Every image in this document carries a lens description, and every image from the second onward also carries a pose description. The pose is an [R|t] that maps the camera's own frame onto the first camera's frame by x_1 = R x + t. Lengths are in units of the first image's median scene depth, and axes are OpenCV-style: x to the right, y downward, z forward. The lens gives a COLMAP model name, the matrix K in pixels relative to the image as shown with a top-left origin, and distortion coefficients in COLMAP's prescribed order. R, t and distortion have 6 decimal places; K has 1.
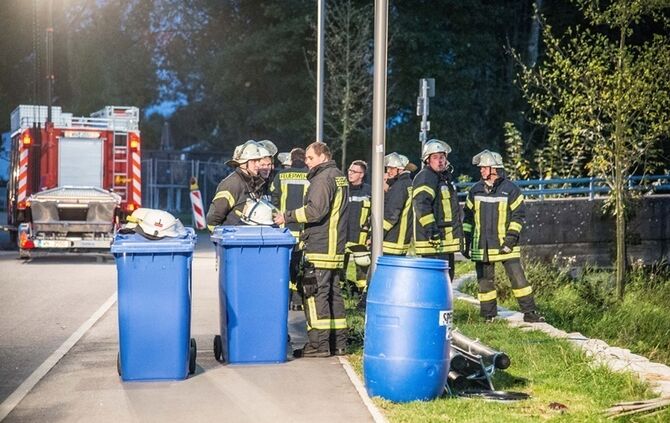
lens RADIAL K [[2282.8, 0, 335.9], [0, 2282.8, 231.9], [0, 0, 1]] dist [1.505815, 0.048354]
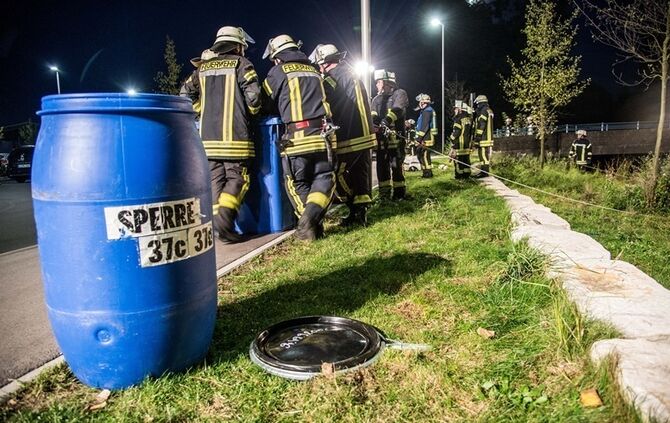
lens RADIAL K [[478.9, 0, 335.0], [0, 478.9, 211.5], [0, 0, 1]] dist [-0.061329, 0.042268]
pose [[0.958729, 0.004877, -0.284279, 0.051232], [0.027096, 0.993735, 0.108429, 0.012538], [0.283027, -0.111657, 0.952590, 0.428294]]
